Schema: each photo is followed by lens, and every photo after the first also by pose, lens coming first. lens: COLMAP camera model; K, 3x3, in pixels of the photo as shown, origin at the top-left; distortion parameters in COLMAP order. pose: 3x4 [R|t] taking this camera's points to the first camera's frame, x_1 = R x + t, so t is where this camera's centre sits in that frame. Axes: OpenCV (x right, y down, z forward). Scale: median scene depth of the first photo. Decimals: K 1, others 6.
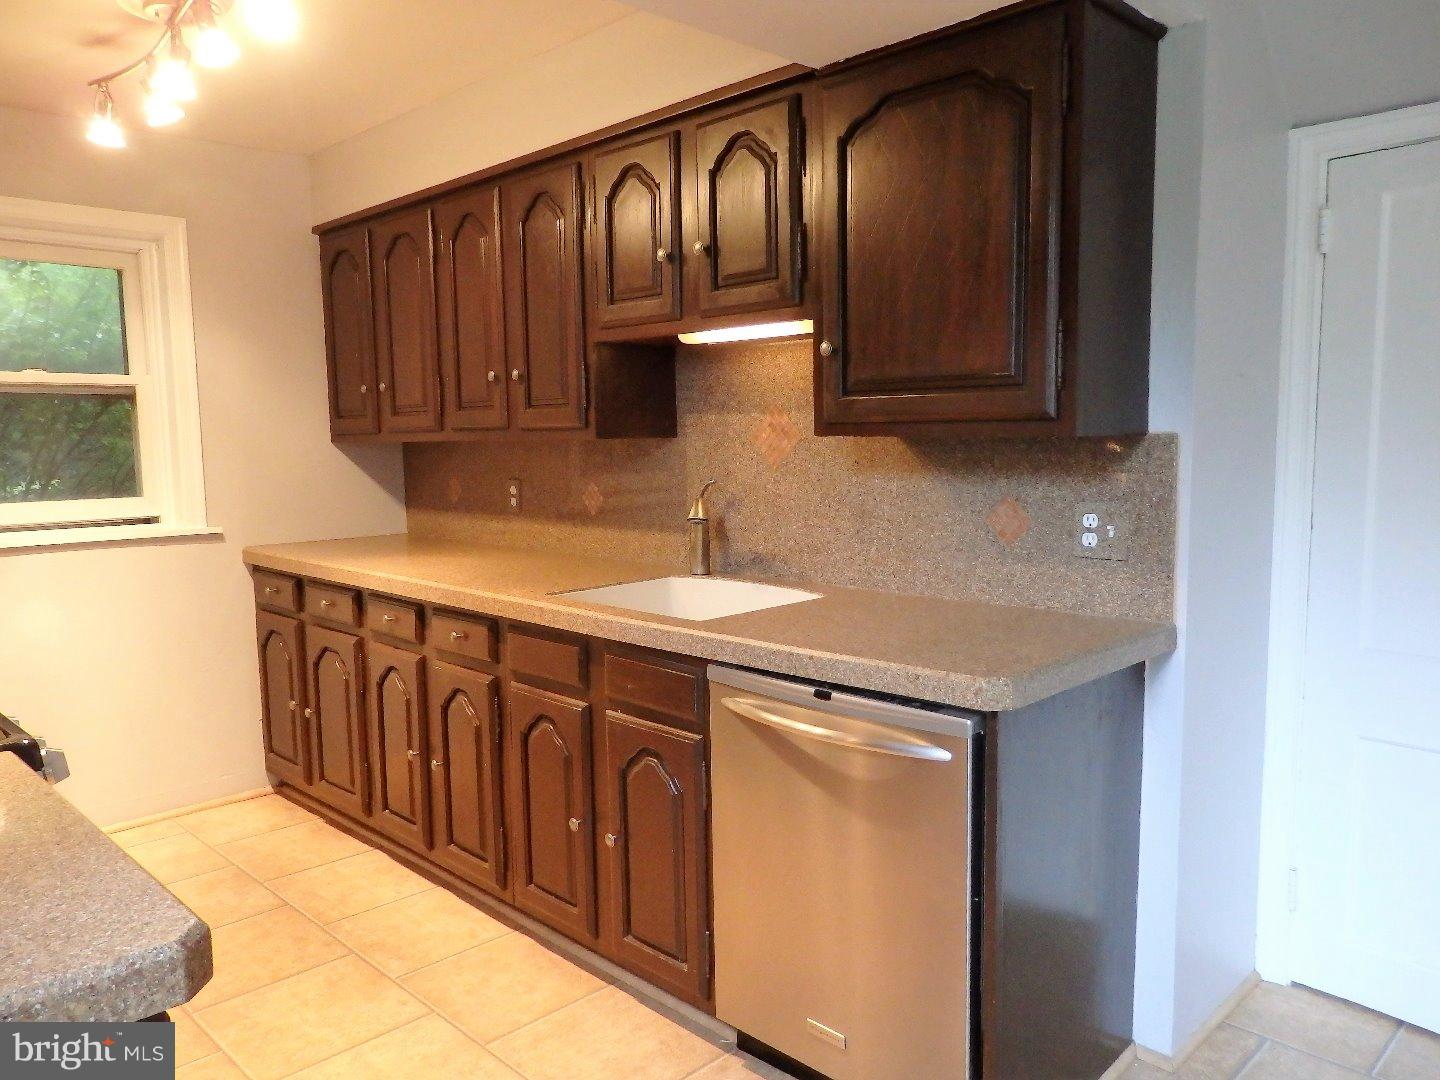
lens RADIAL K [[1054.4, 0, 721.6], [0, 1054.4, 540.0], [0, 0, 1]] dist [-0.005454, 0.002417]
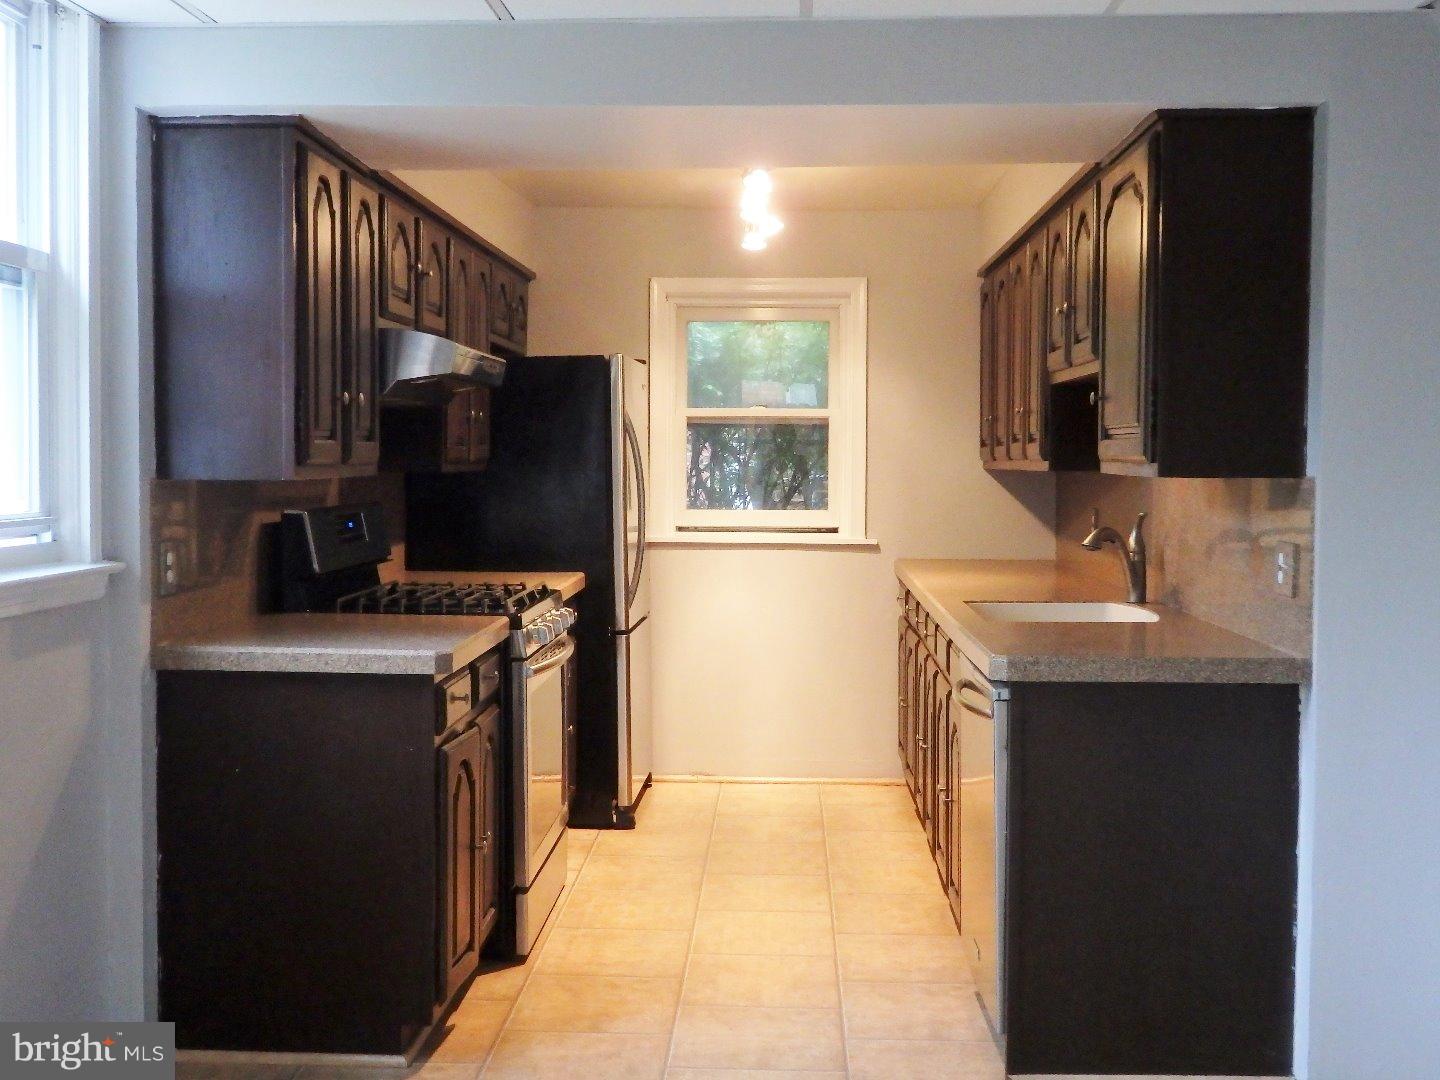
lens RADIAL K [[1542.2, 0, 720.2], [0, 1542.2, 536.7], [0, 0, 1]] dist [0.001964, -0.000899]
pose [[0.672753, 0.053046, -0.737963, 0.674275], [-0.084842, 0.996378, -0.005724, 0.008971], [0.734987, 0.066461, 0.674817, -0.270108]]
